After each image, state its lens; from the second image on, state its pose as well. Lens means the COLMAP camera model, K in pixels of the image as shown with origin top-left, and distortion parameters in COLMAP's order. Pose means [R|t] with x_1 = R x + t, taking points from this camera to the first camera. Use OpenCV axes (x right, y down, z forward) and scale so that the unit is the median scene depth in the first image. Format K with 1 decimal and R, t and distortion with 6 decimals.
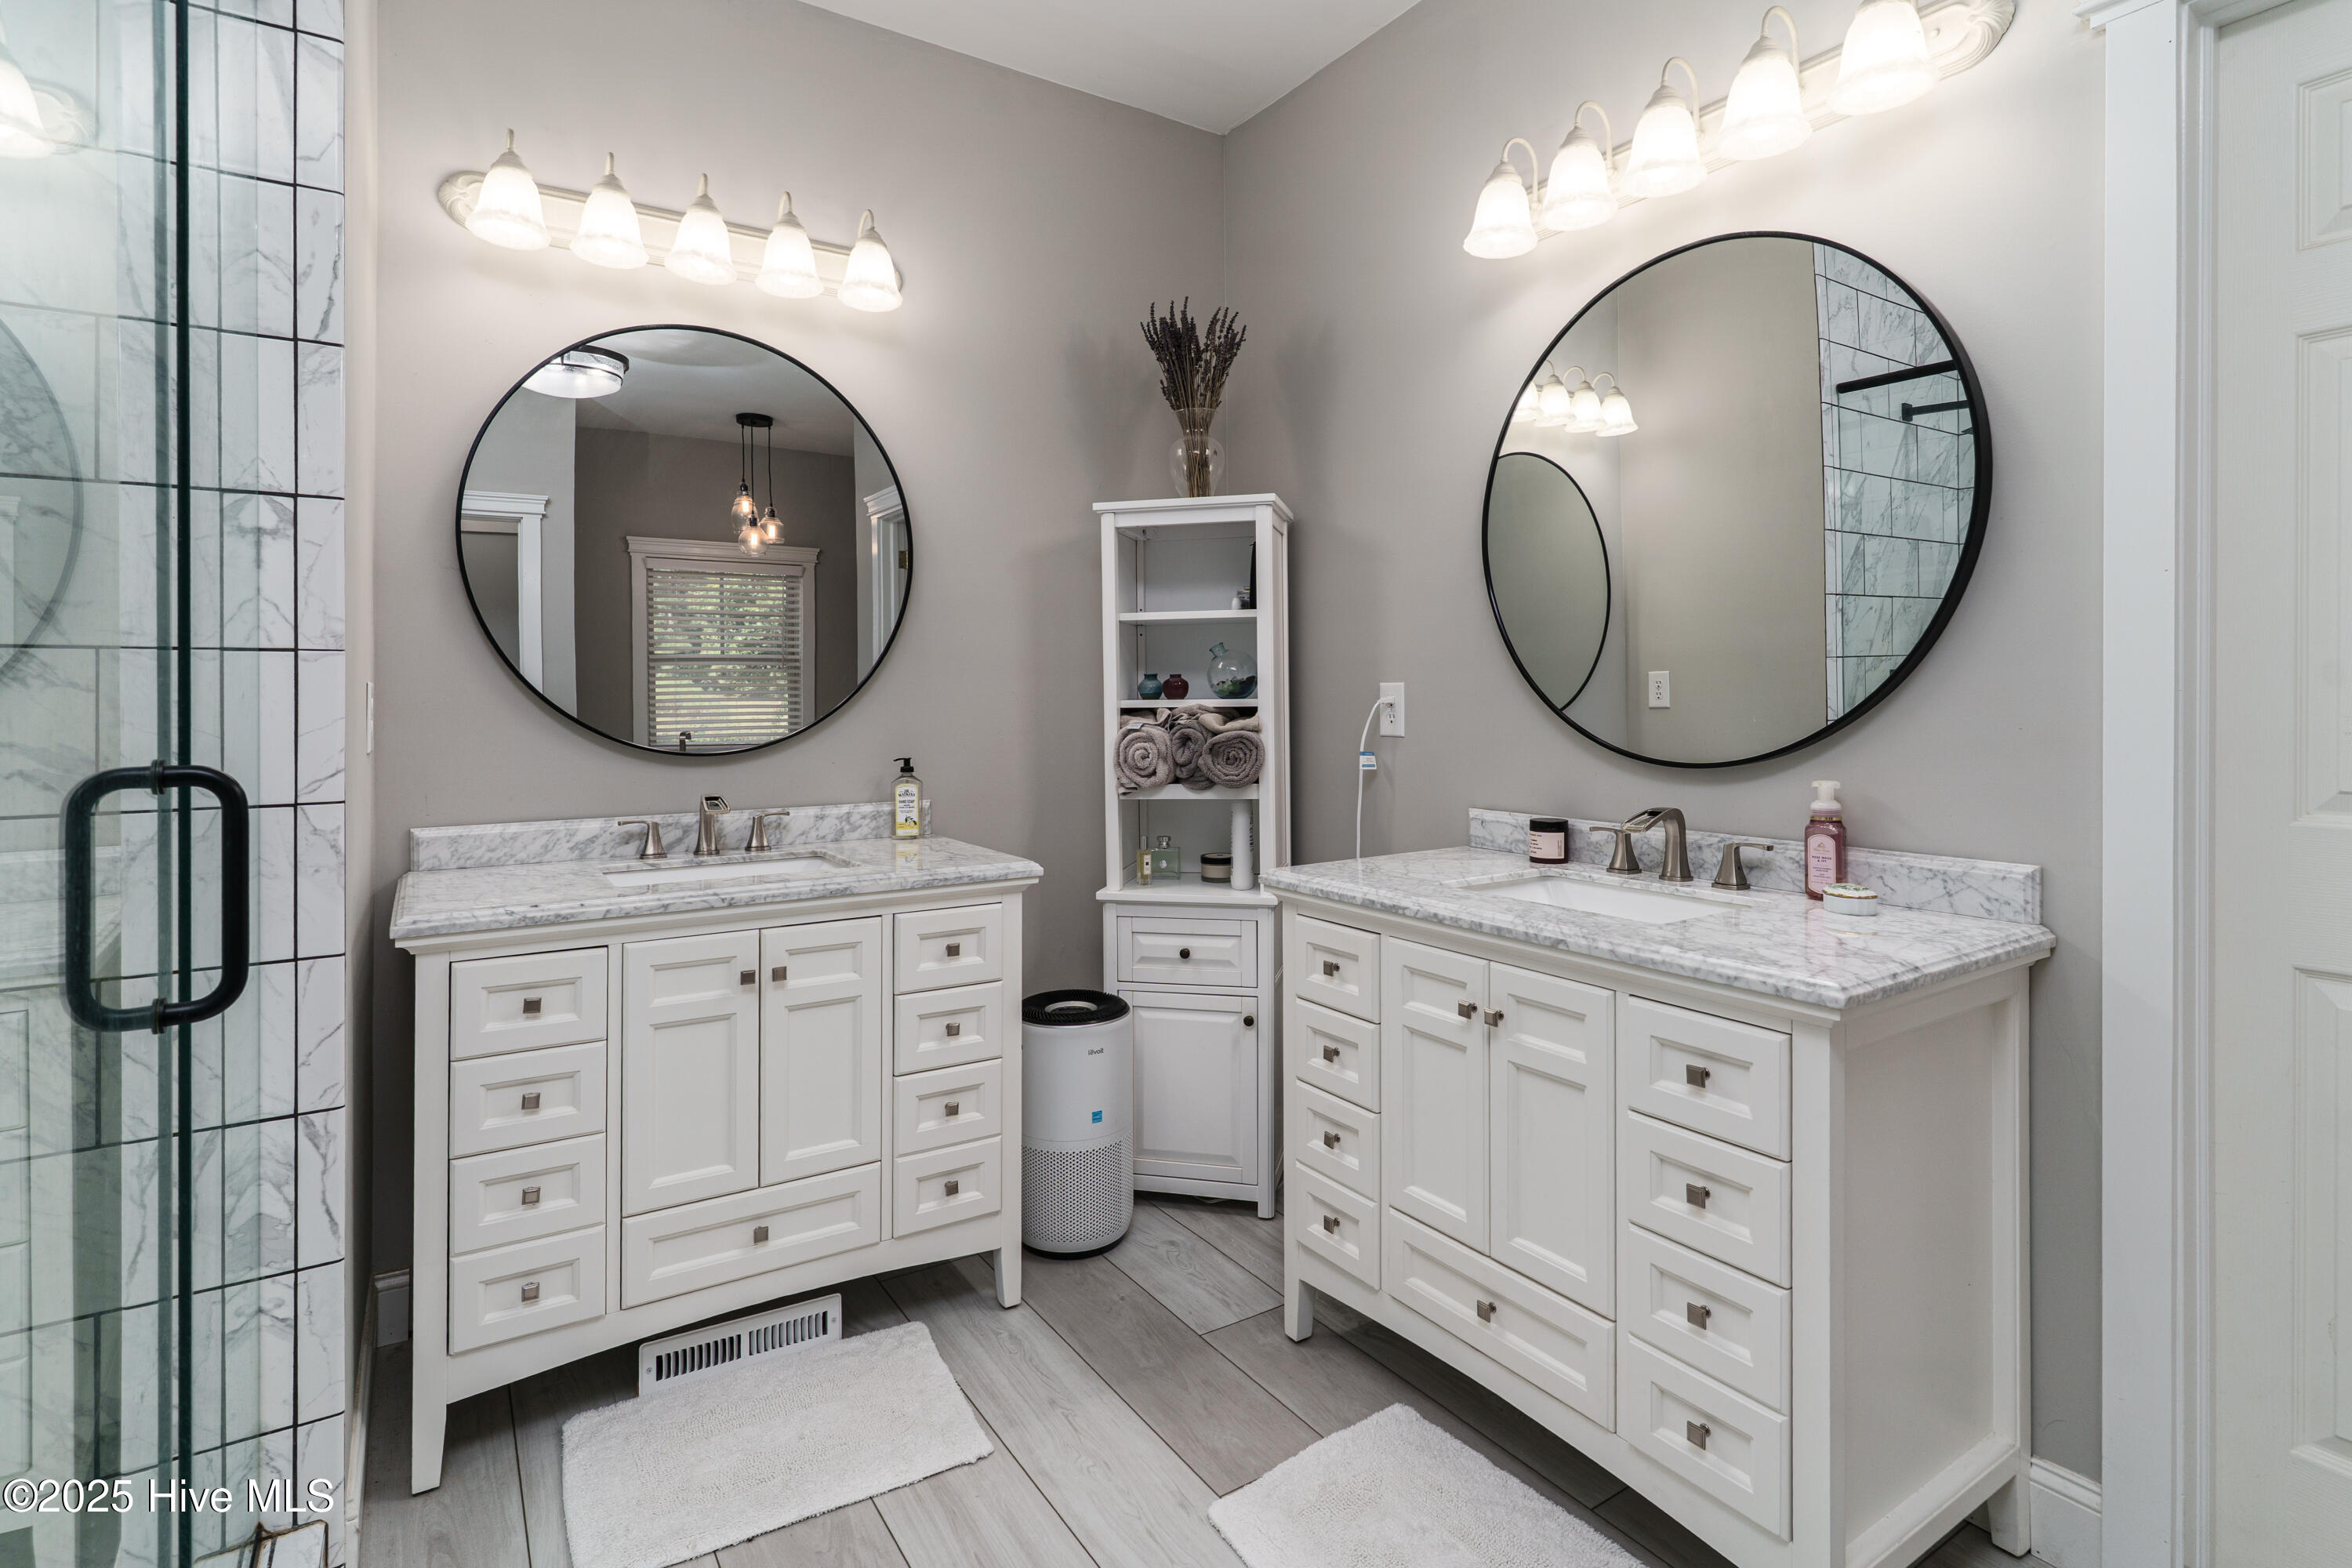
lens RADIAL K [[1145.5, 0, 1197.2], [0, 1145.5, 704.3], [0, 0, 1]] dist [0.001490, 0.000630]
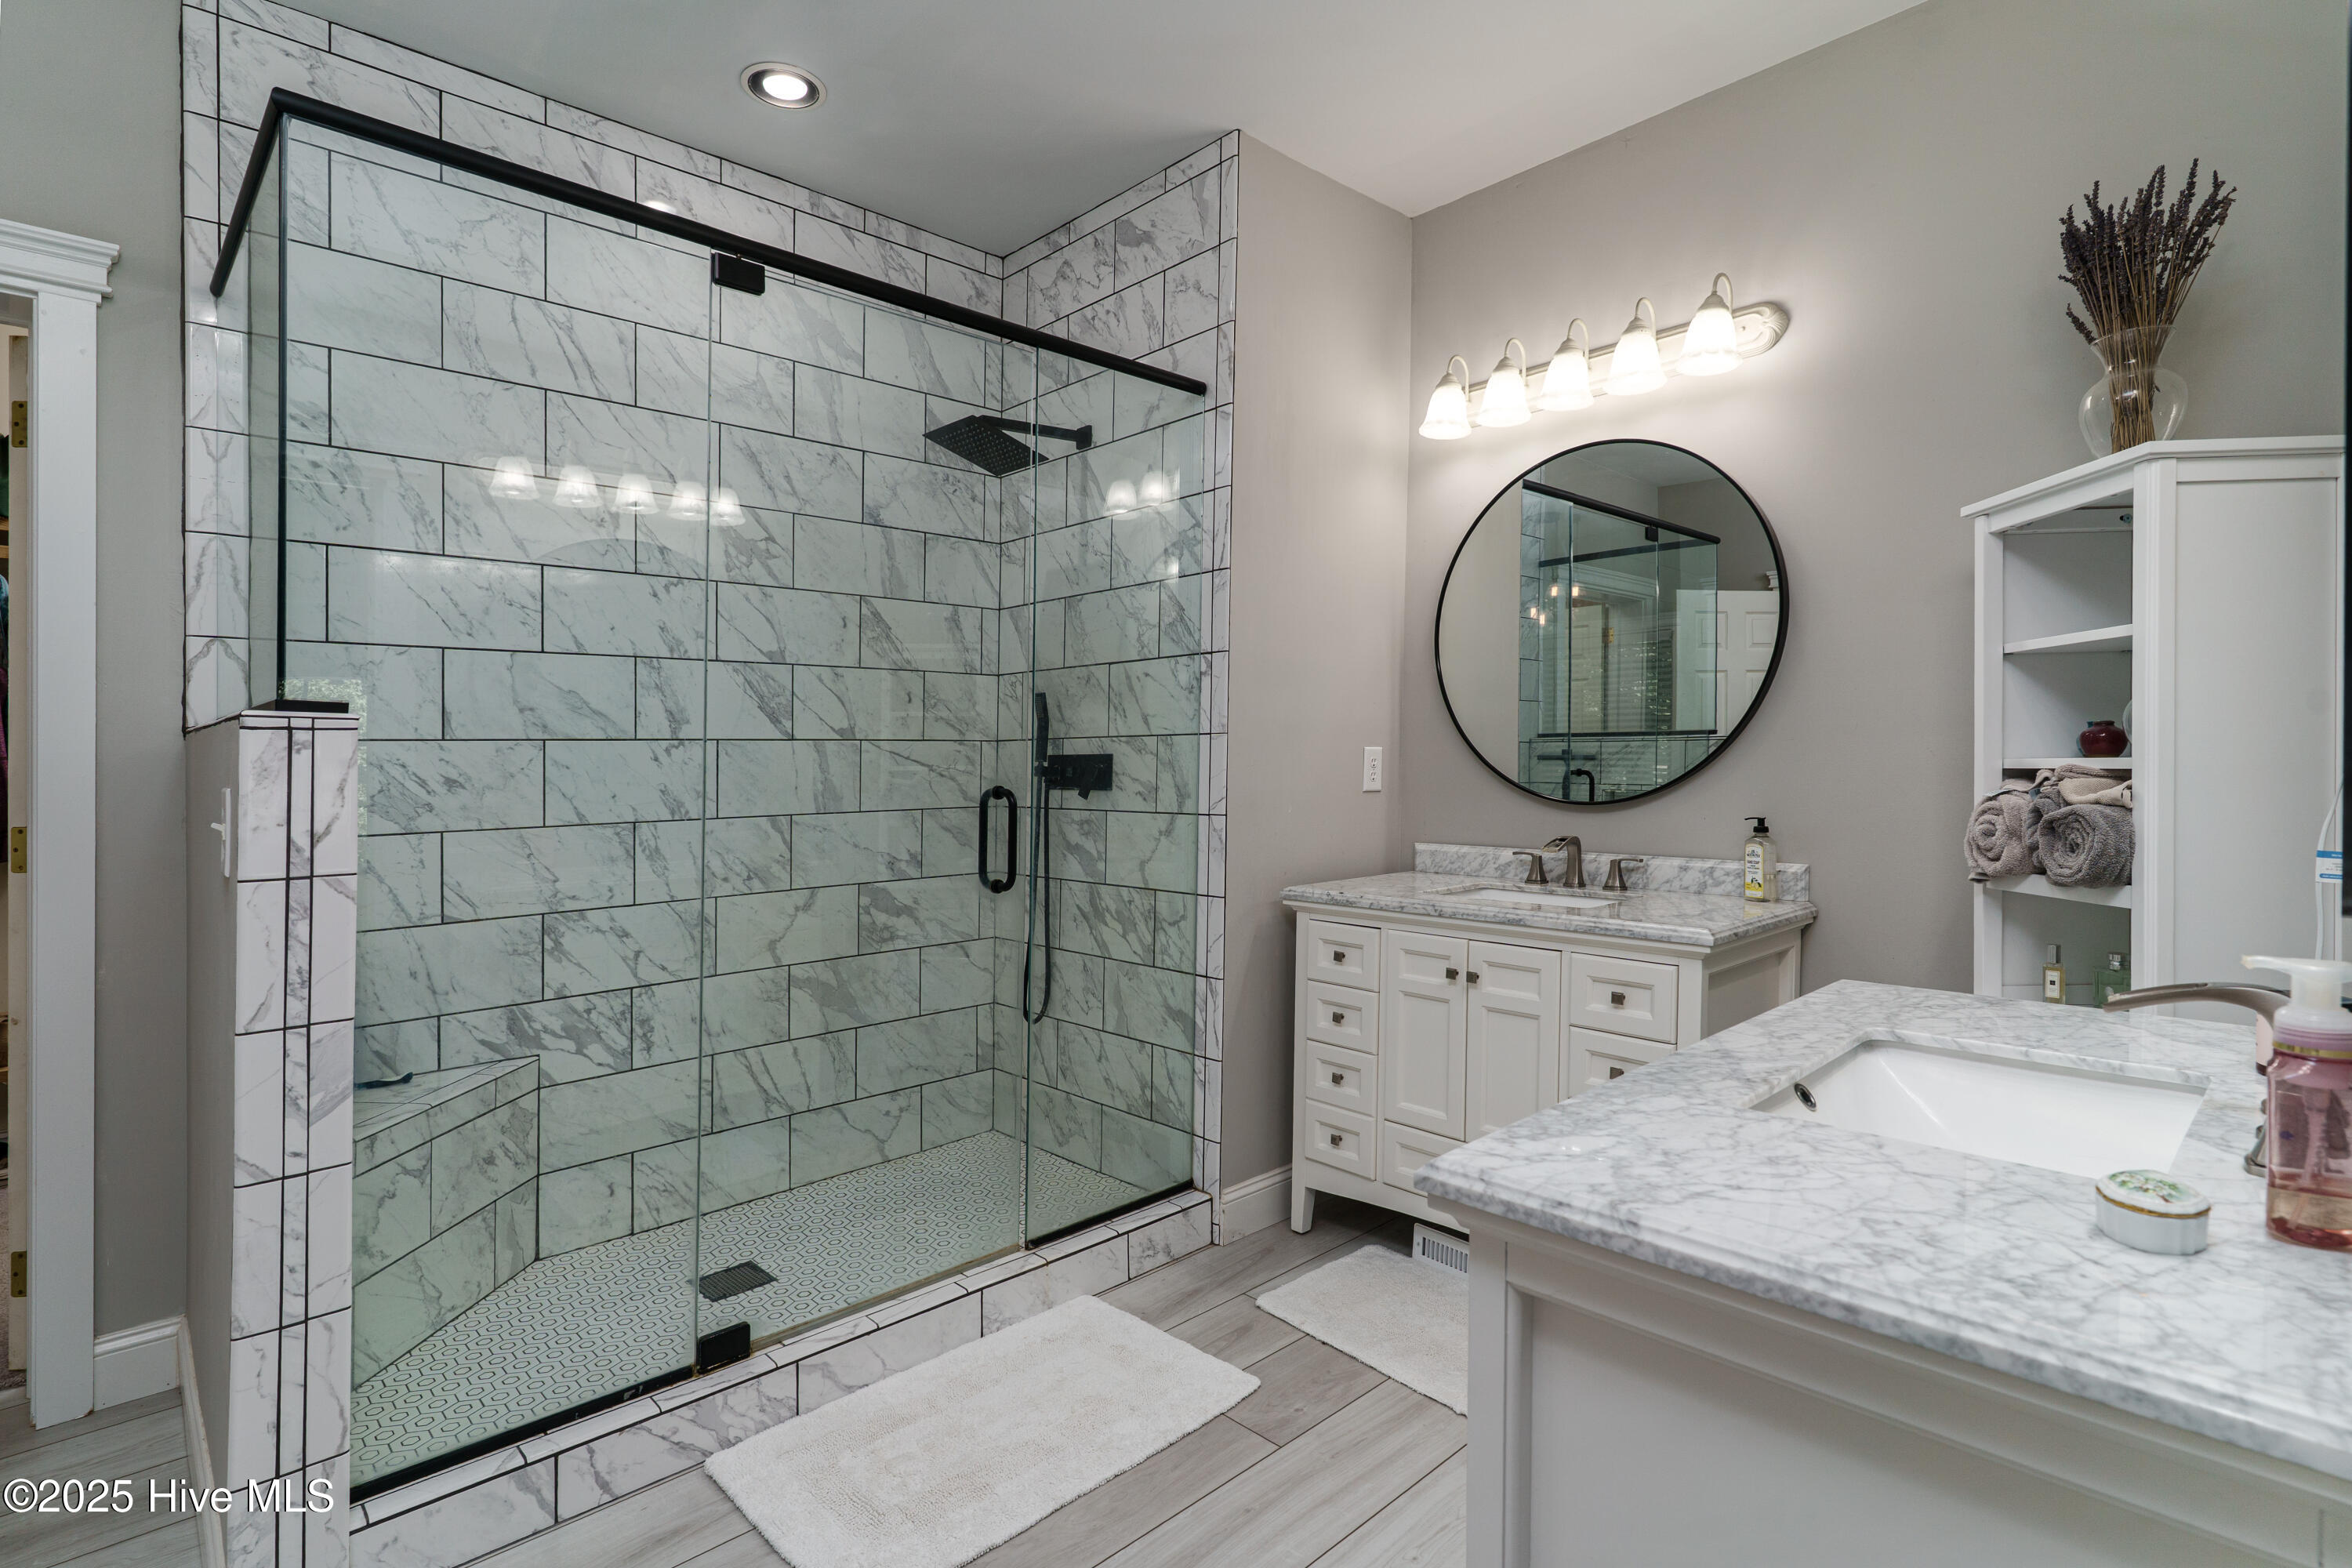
lens RADIAL K [[1139.7, 0, 1177.5], [0, 1139.7, 741.8], [0, 0, 1]] dist [0.000311, -0.000275]
pose [[0.176422, -0.011435, -0.984248, 0.663622], [0.001615, 0.999935, -0.011328, -0.007831], [0.984313, 0.000409, 0.176429, 0.375447]]
